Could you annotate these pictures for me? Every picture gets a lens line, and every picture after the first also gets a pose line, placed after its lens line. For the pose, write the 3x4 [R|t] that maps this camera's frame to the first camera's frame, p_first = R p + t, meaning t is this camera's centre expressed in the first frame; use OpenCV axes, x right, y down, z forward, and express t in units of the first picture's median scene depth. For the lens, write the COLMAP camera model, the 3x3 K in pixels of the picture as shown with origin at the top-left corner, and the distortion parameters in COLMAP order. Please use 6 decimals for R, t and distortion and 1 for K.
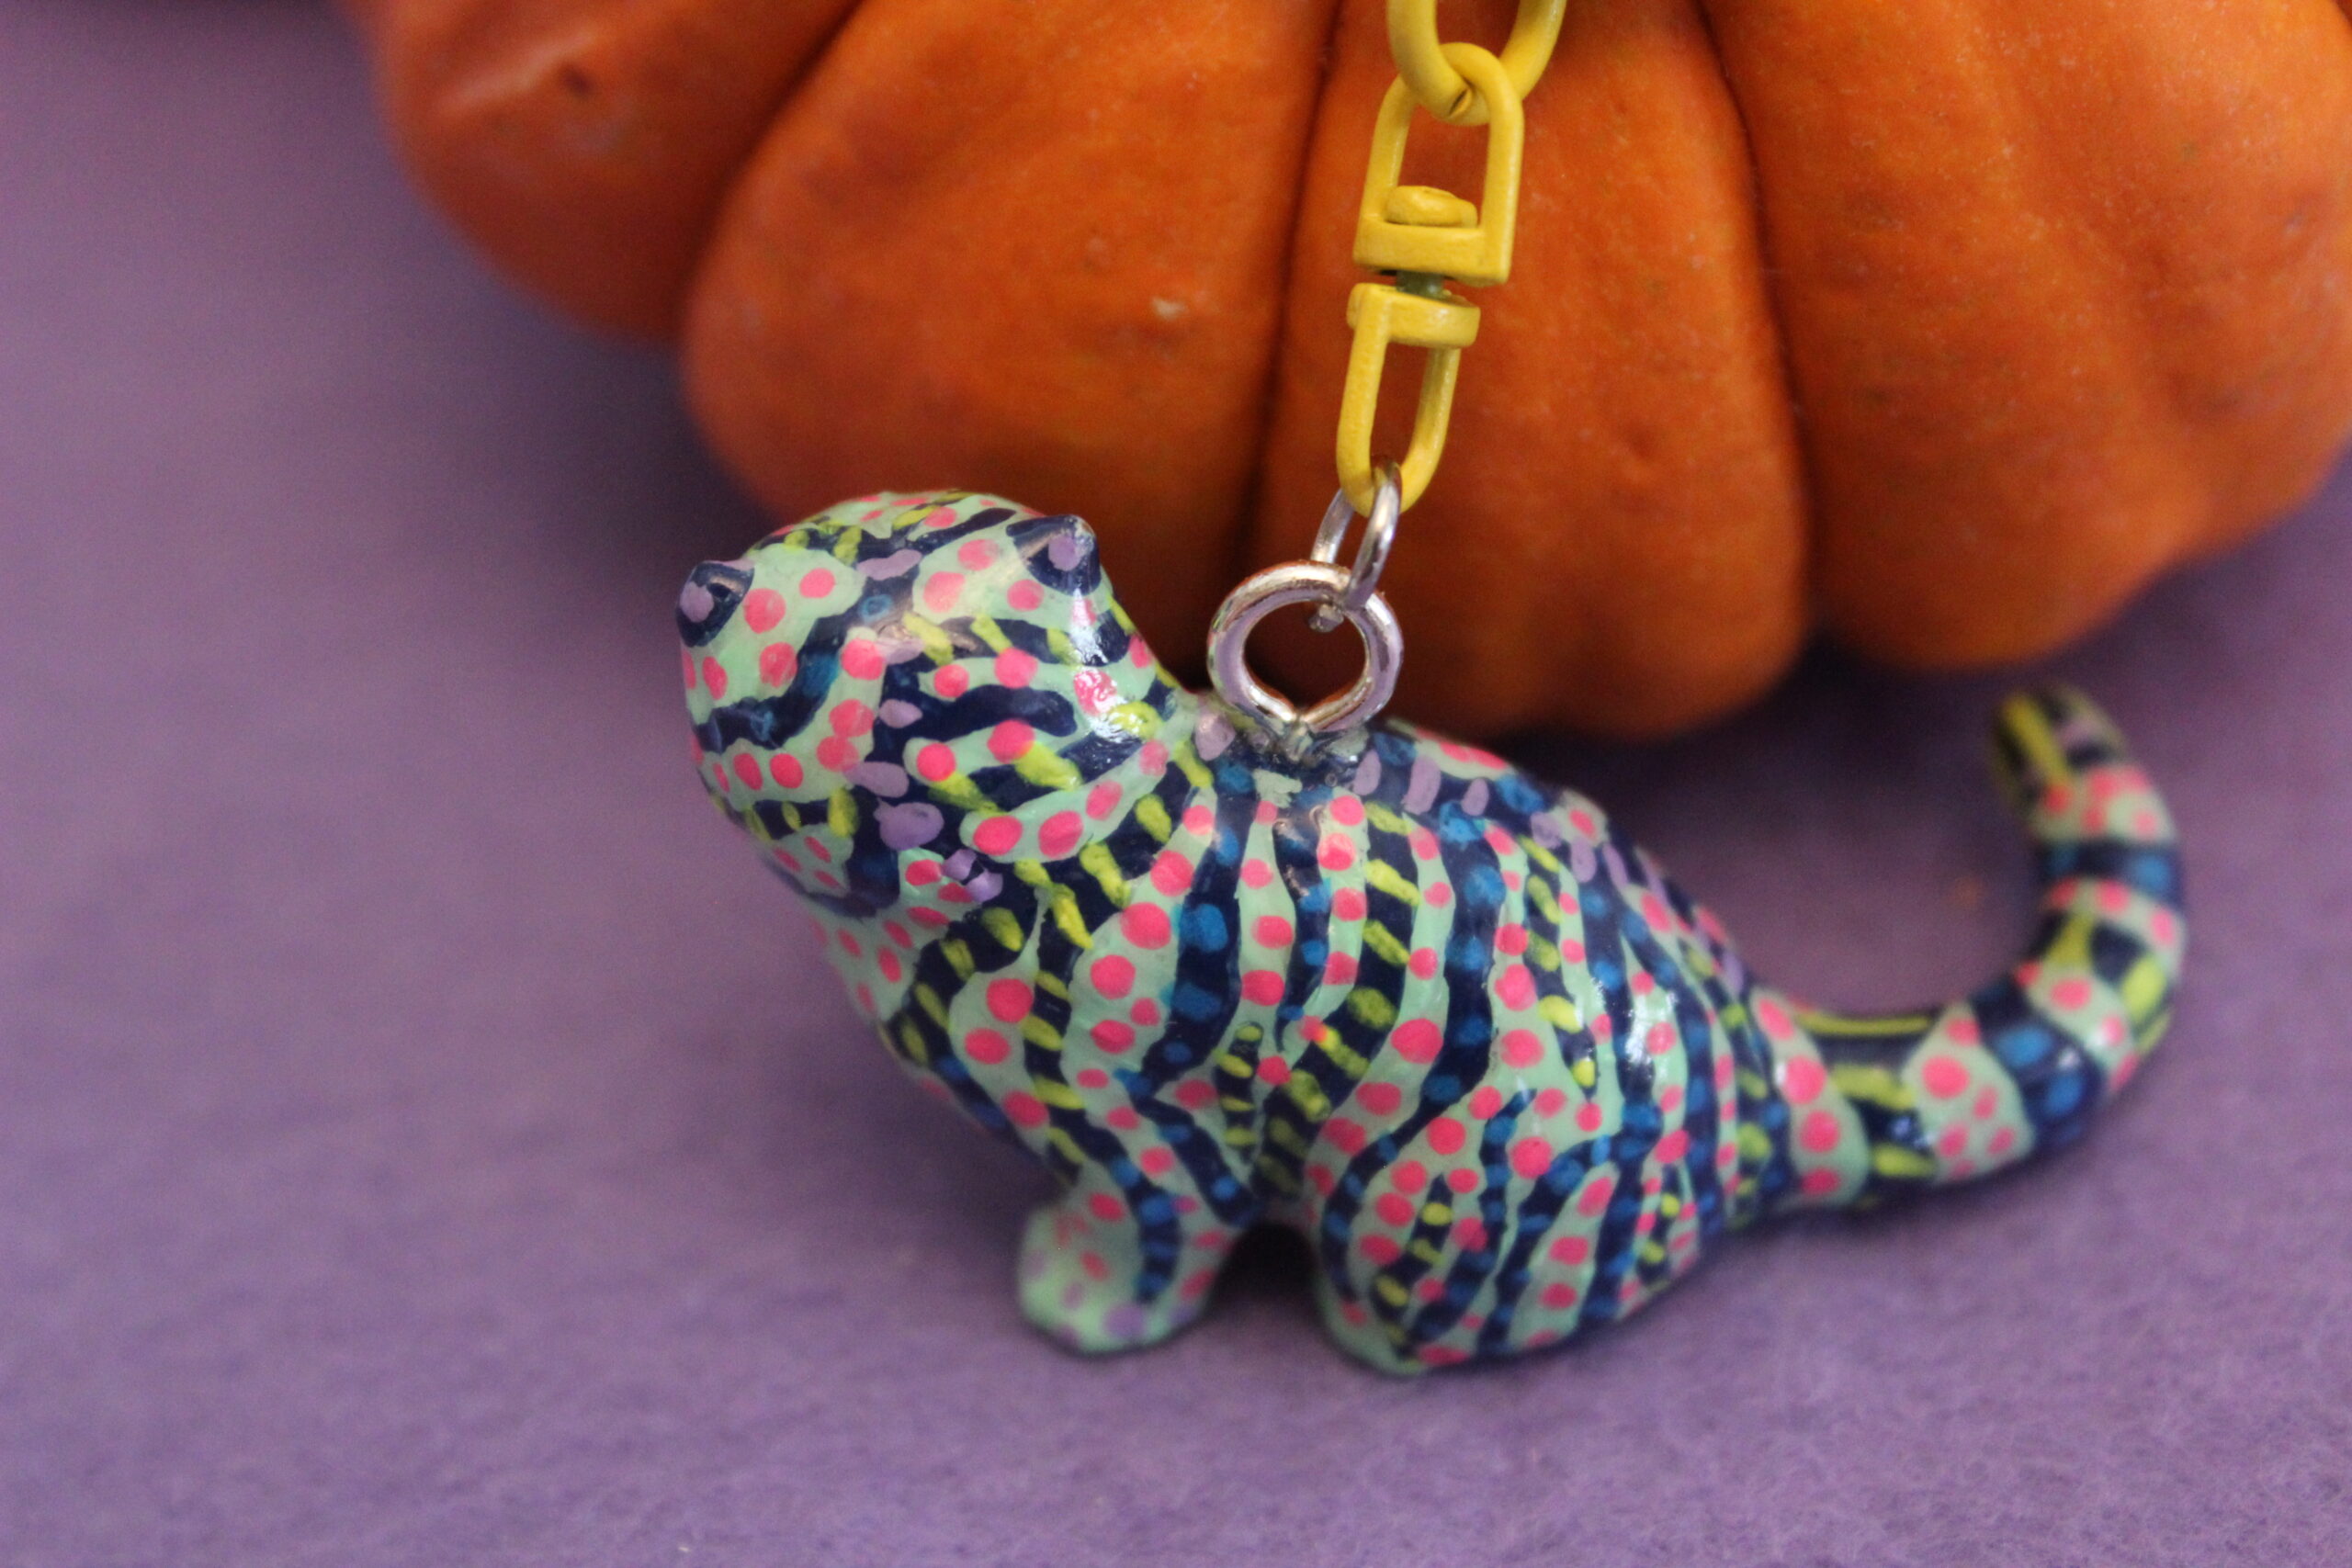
lens RADIAL K [[4212.7, 0, 1128.9], [0, 4212.7, 782.1], [0, 0, 1]] dist [-0.031450, 0.259320]
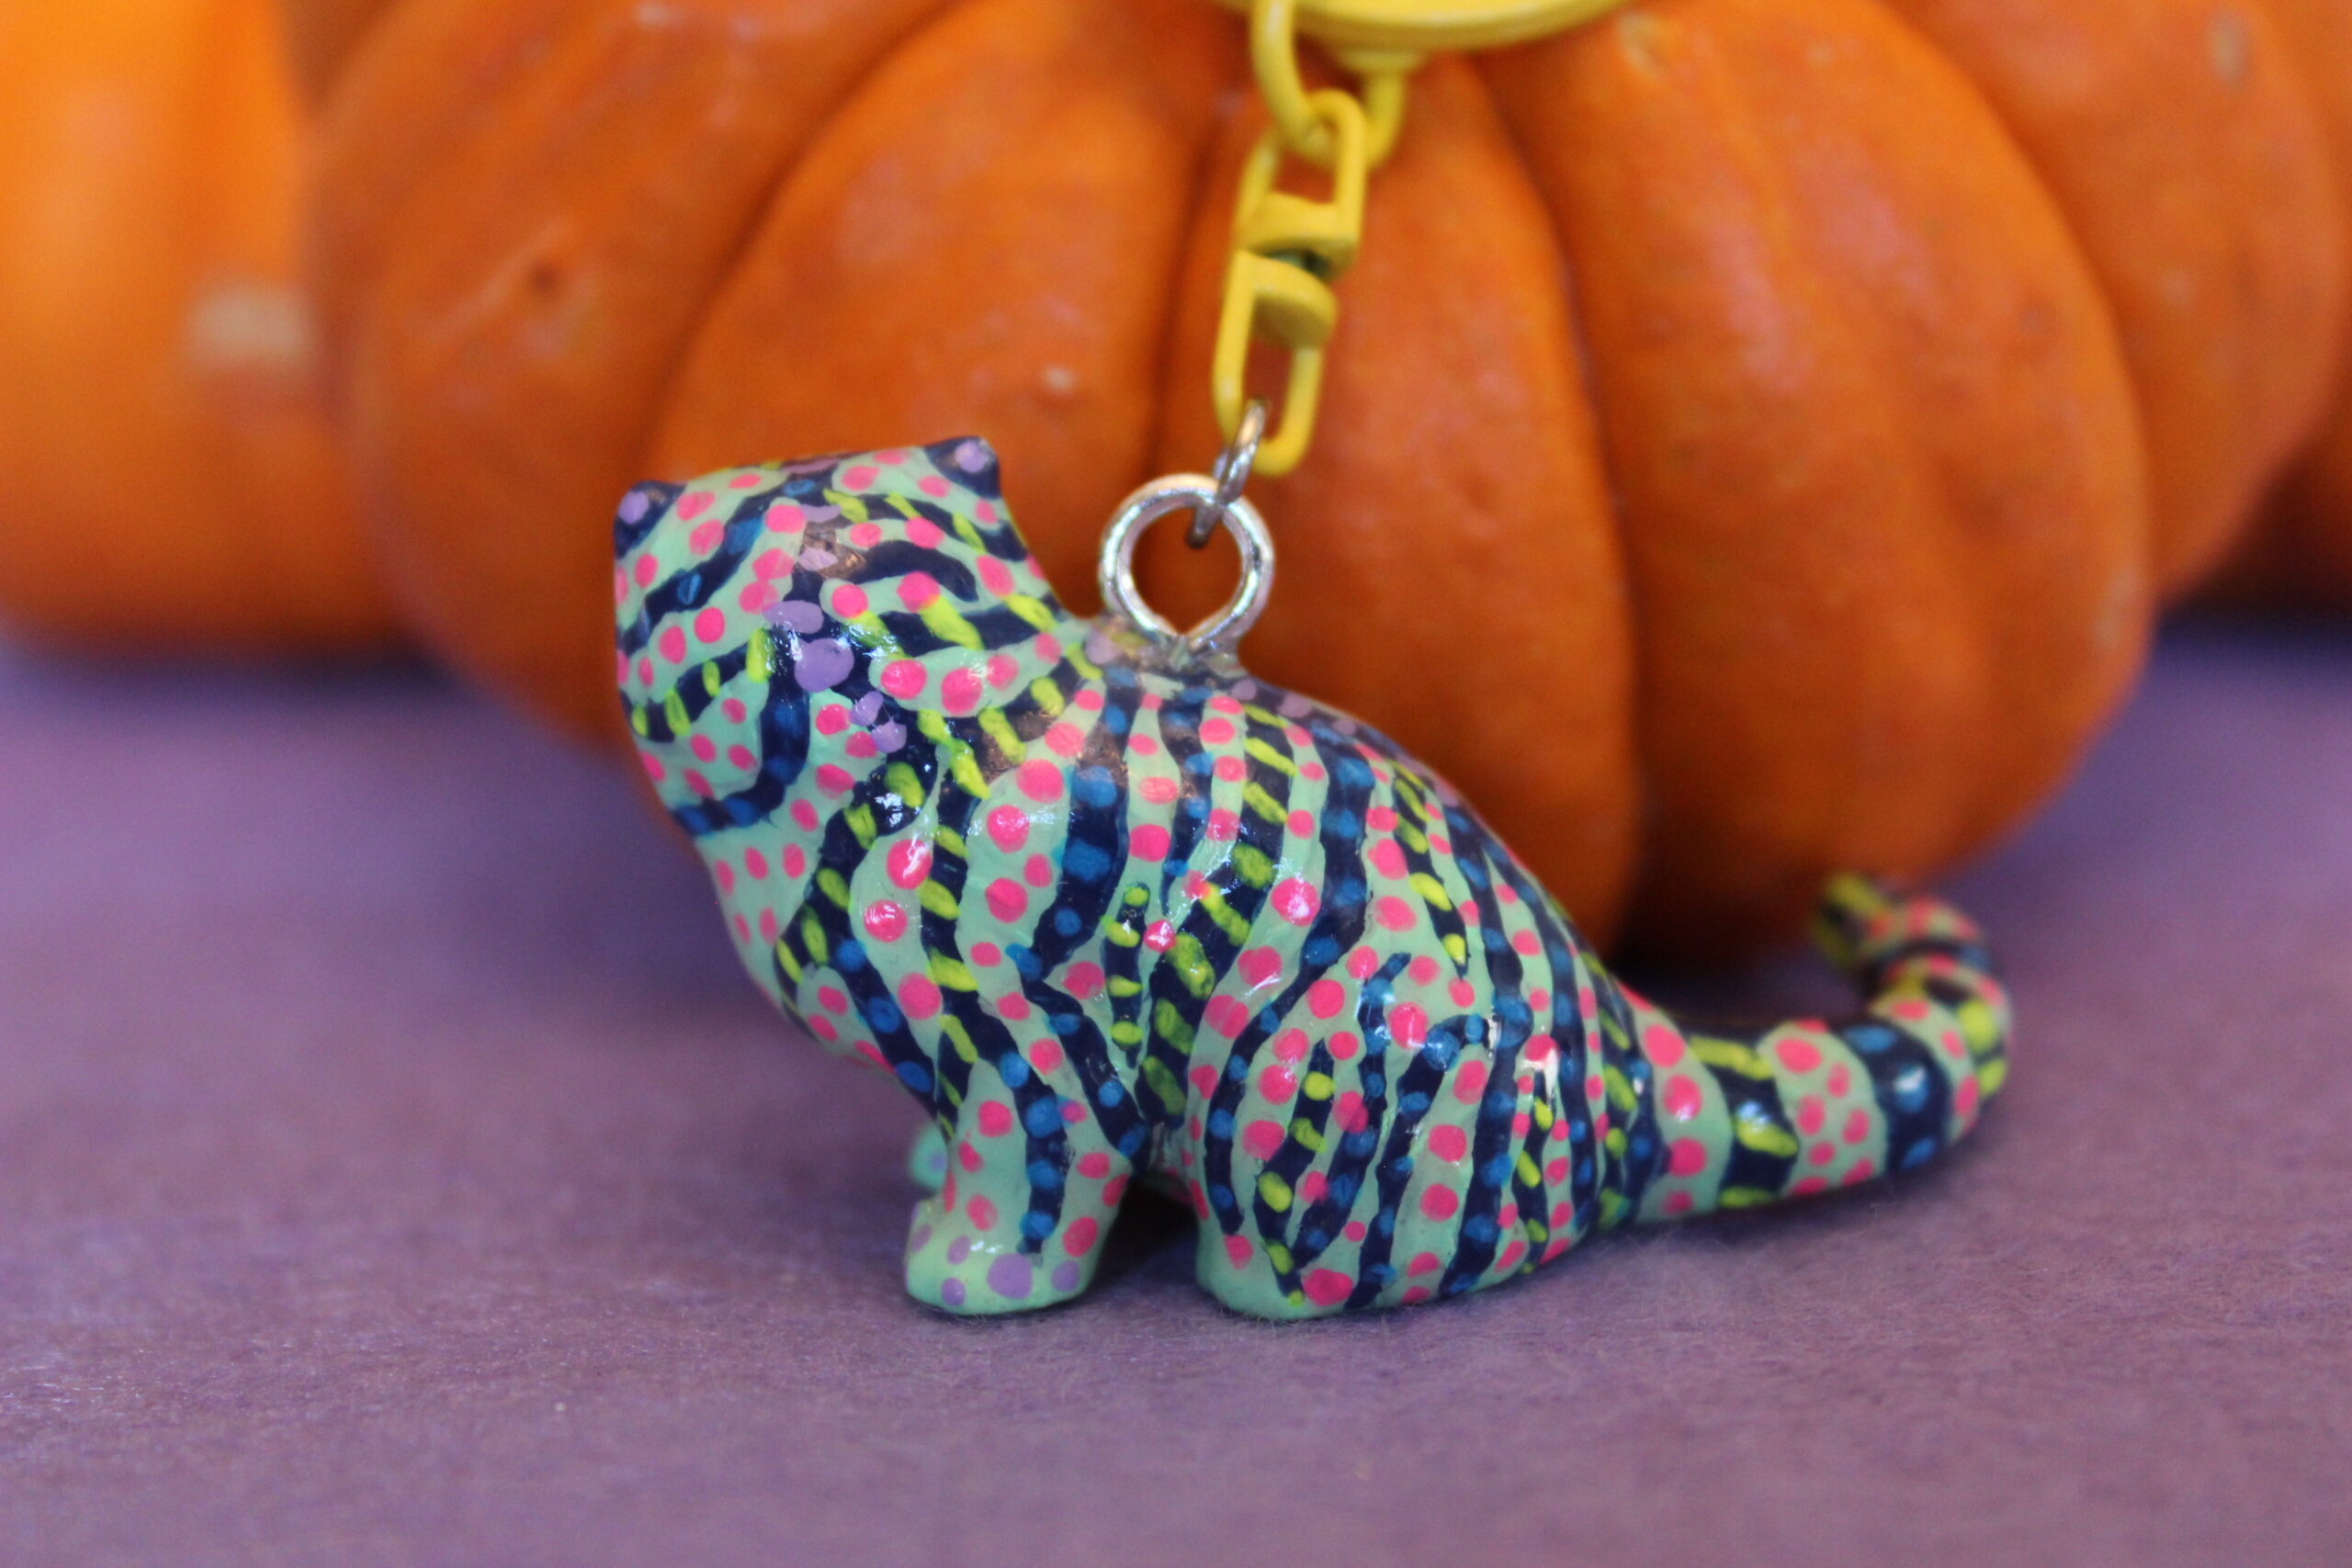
lens RADIAL K [[3990.6, 0, 1176.0], [0, 3990.6, 784.0], [0, 0, 1]] dist [0.005833, 0.168832]
pose [[0.998468, 0.018601, 0.052109, -0.013995], [0.009385, 0.871211, -0.490820, 0.522630], [-0.054528, 0.490557, 0.869701, 0.119267]]
